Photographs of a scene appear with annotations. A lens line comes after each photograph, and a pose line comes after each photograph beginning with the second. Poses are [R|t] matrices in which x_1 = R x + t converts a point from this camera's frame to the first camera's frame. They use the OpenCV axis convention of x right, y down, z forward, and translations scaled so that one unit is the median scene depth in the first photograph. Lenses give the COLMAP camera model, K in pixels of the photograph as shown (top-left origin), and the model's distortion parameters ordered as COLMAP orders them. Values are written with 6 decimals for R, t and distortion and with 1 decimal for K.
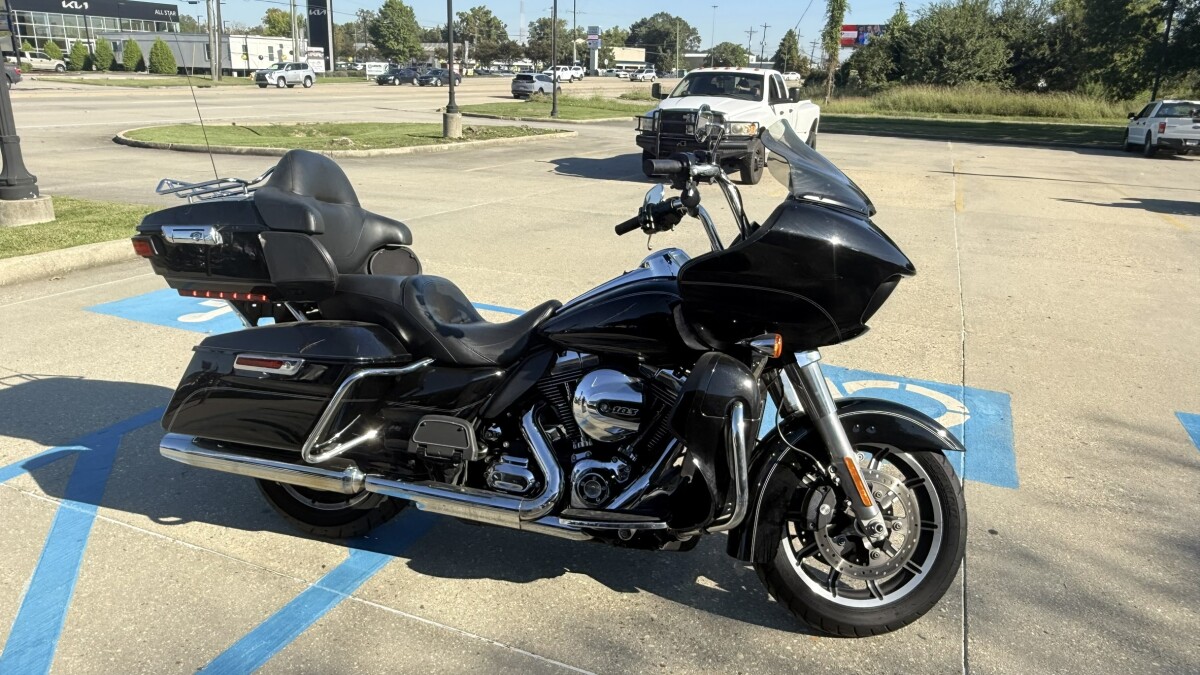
lens RADIAL K [[842.3, 0, 584.6], [0, 842.3, 337.3], [0, 0, 1]] dist [-0.000048, 0.000770]
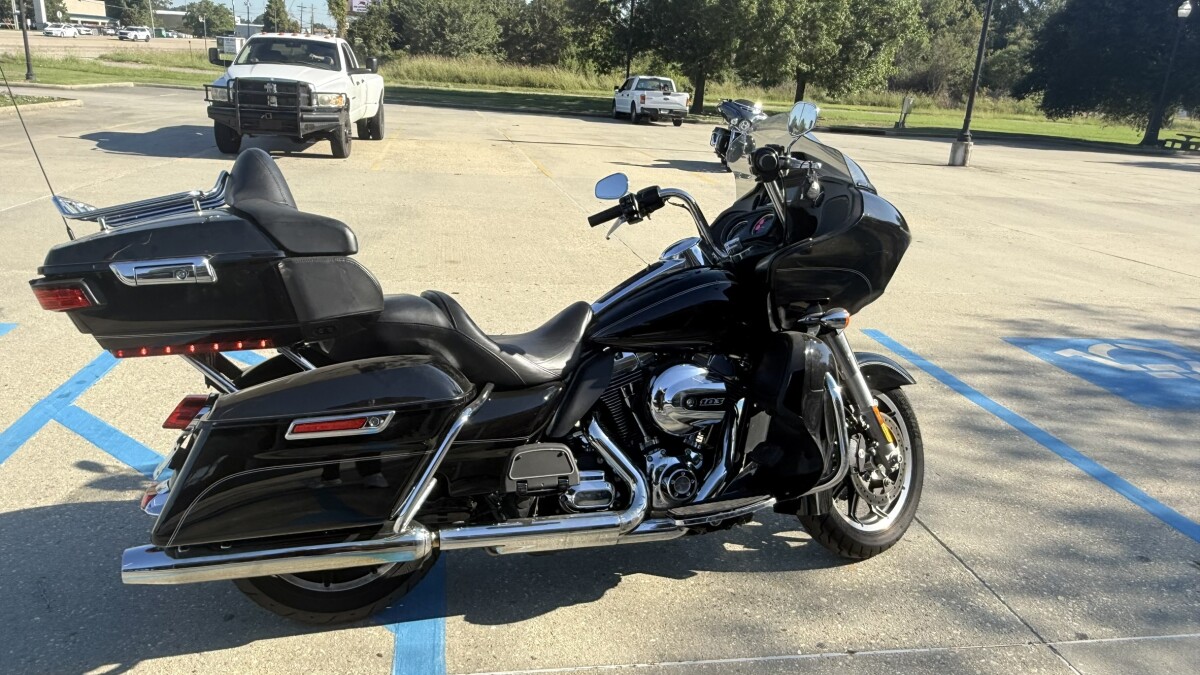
lens RADIAL K [[841.5, 0, 590.8], [0, 841.5, 330.5], [0, 0, 1]] dist [-0.001194, 0.003277]
pose [[0.841480, -0.138215, 0.522310, -0.047127], [0.122860, 0.990350, 0.064133, -0.006368], [-0.526134, 0.010204, 0.850341, 0.016873]]
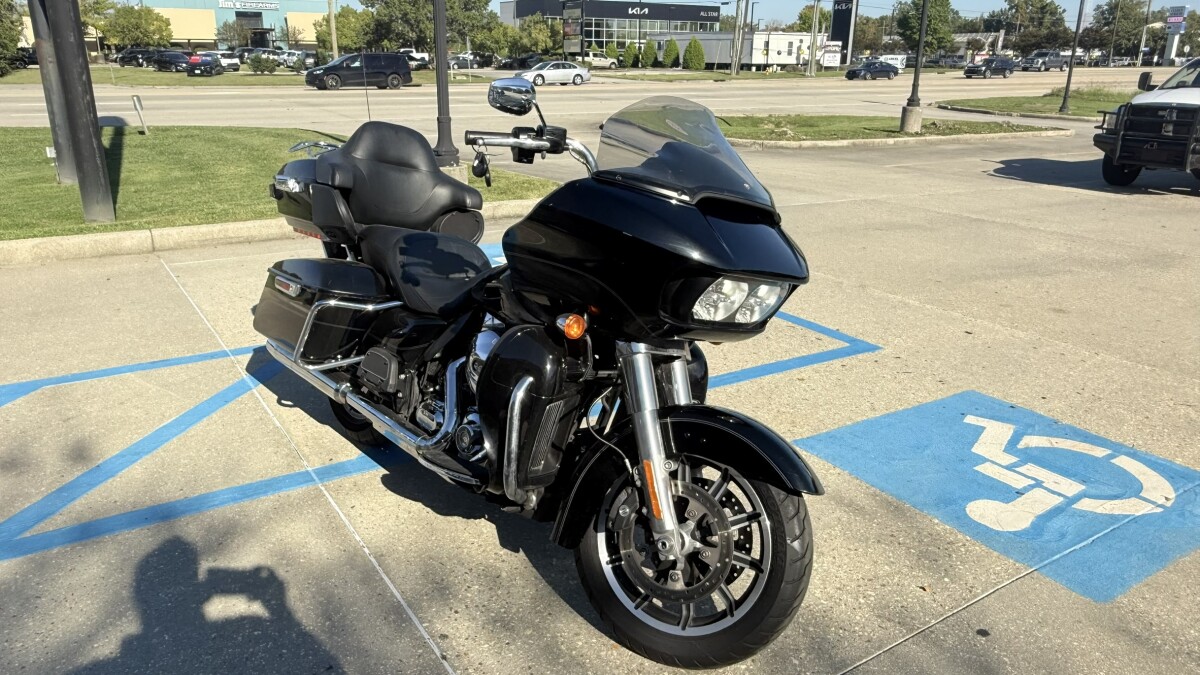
lens RADIAL K [[837.0, 0, 583.6], [0, 837.0, 332.9], [0, 0, 1]] dist [-0.000704, 0.001481]
pose [[0.832733, 0.156099, -0.531214, 0.055712], [-0.154283, 0.986853, 0.048136, -0.002357], [0.531745, 0.041873, 0.845869, 0.013962]]
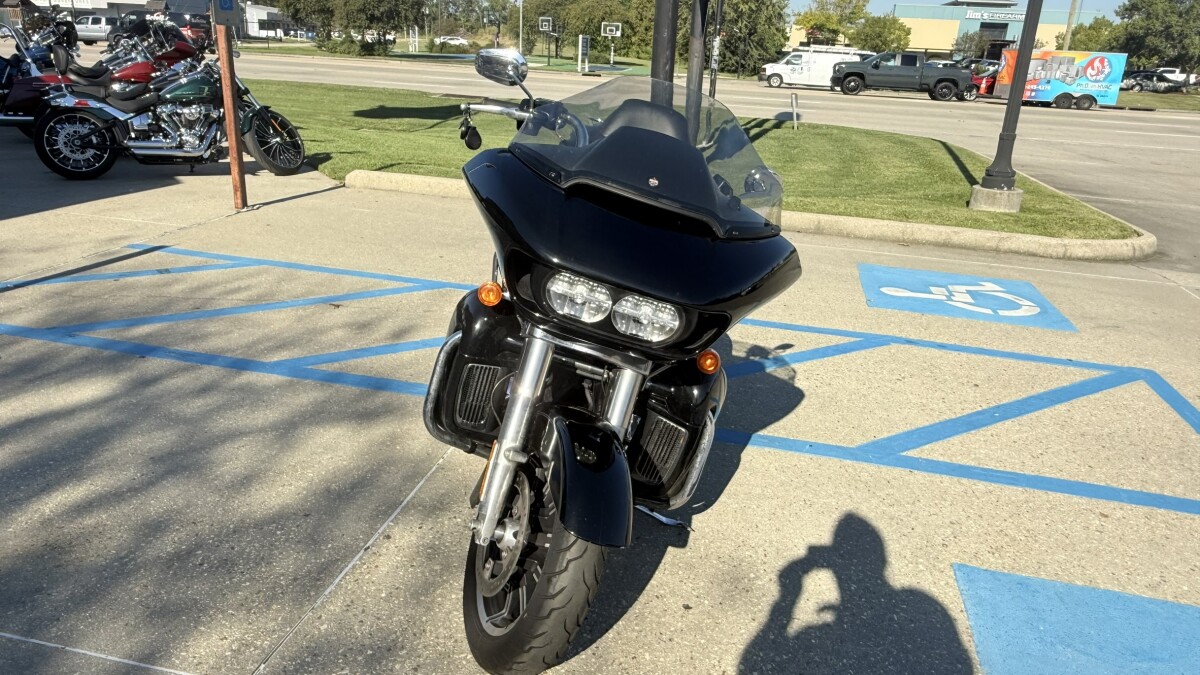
lens RADIAL K [[843.5, 0, 600.0], [0, 843.5, 337.5], [0, 0, 1]] dist [0.001248, -0.000260]
pose [[0.200083, 0.306421, -0.930630, 0.088803], [-0.337857, 0.913157, 0.228030, -0.015864], [0.919684, 0.268795, 0.286234, 0.062876]]
